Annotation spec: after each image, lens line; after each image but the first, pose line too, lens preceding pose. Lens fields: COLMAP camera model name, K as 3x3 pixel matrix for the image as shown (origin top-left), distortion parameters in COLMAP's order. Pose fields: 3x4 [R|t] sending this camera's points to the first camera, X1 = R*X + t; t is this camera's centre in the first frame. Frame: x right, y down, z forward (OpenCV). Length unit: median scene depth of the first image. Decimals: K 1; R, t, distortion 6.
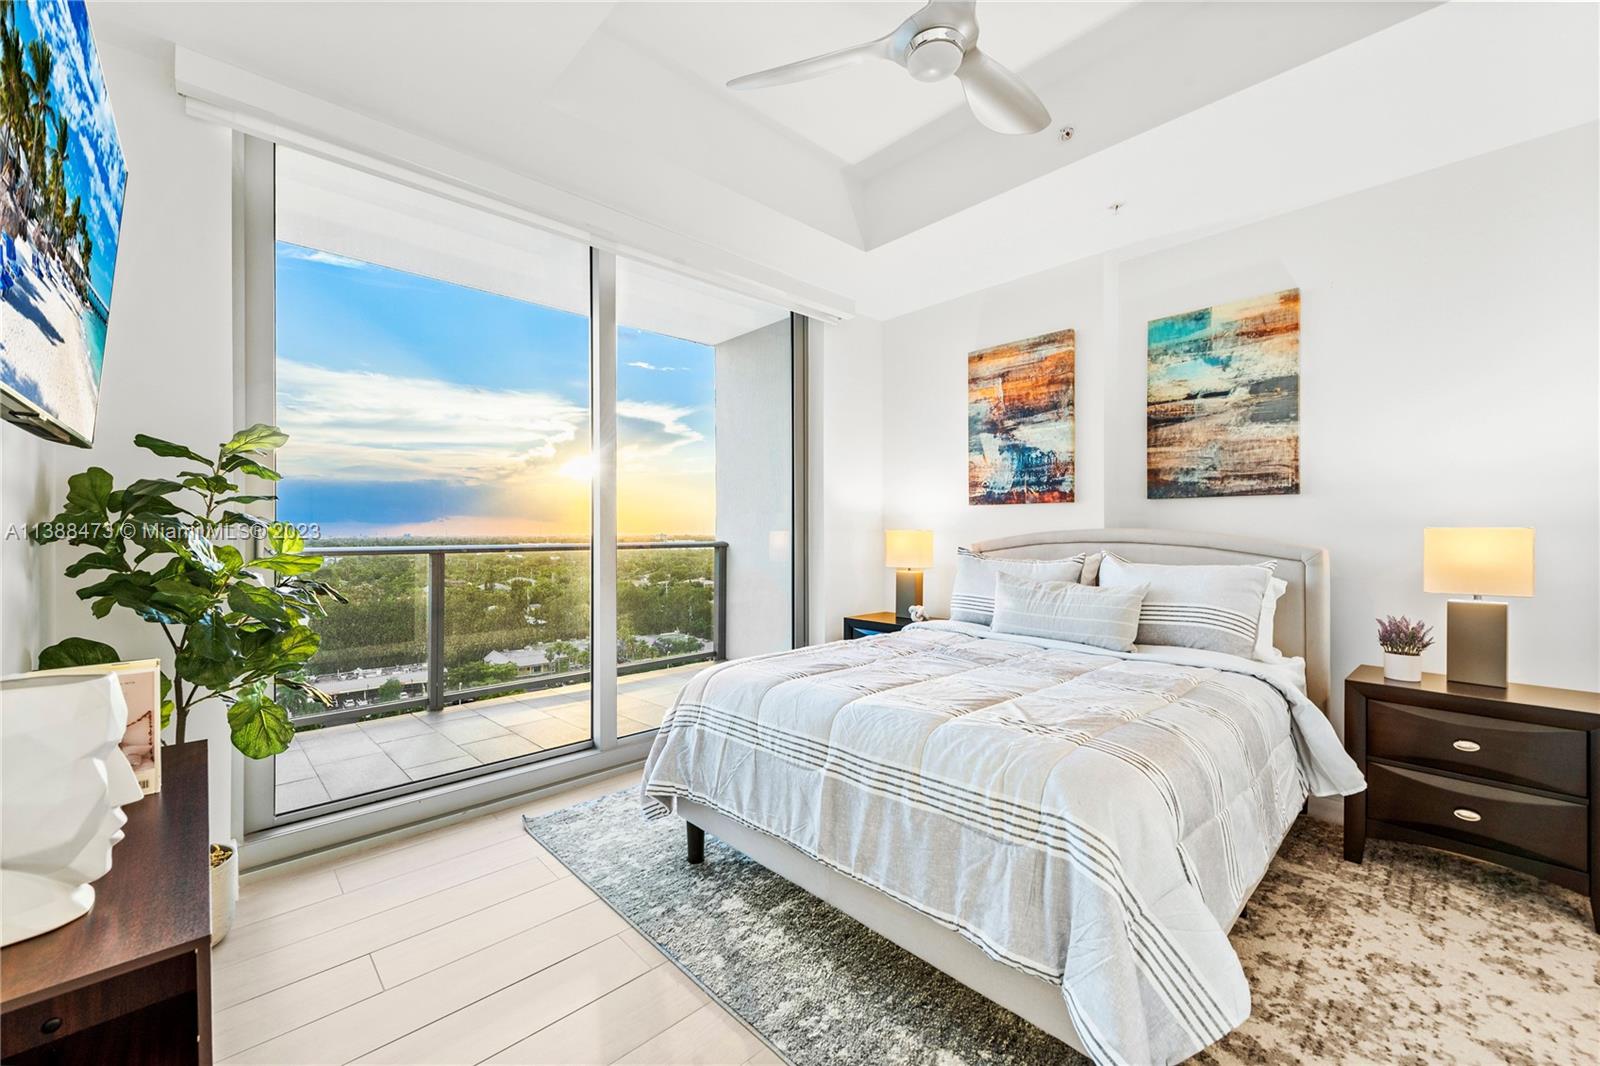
lens RADIAL K [[631.2, 0, 794.1], [0, 631.2, 533.9], [0, 0, 1]] dist [0.001407, -0.000191]
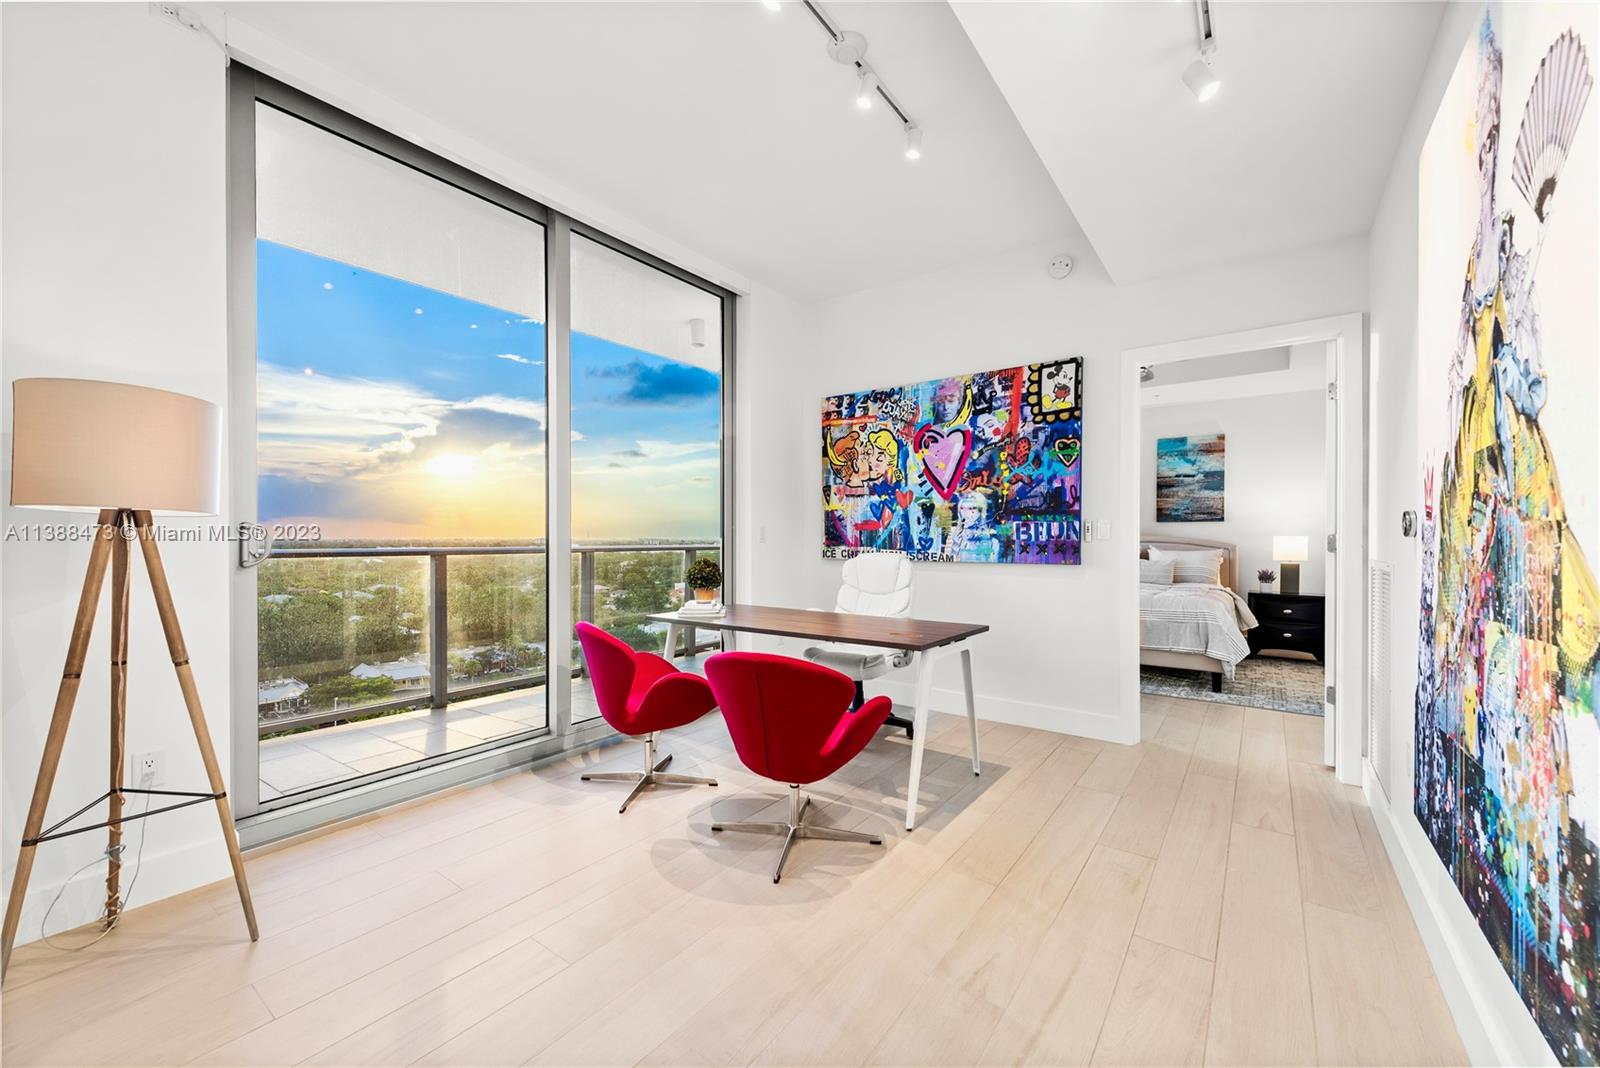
lens RADIAL K [[631.2, 0, 797.7], [0, 631.2, 540.2], [0, 0, 1]] dist [0.001407, -0.000191]
pose [[0.982497, 0.004295, 0.186229, -1.049337], [-0.004692, 0.999988, 0.001688, 0.009150], [-0.186219, -0.002532, 0.982505, -0.889085]]
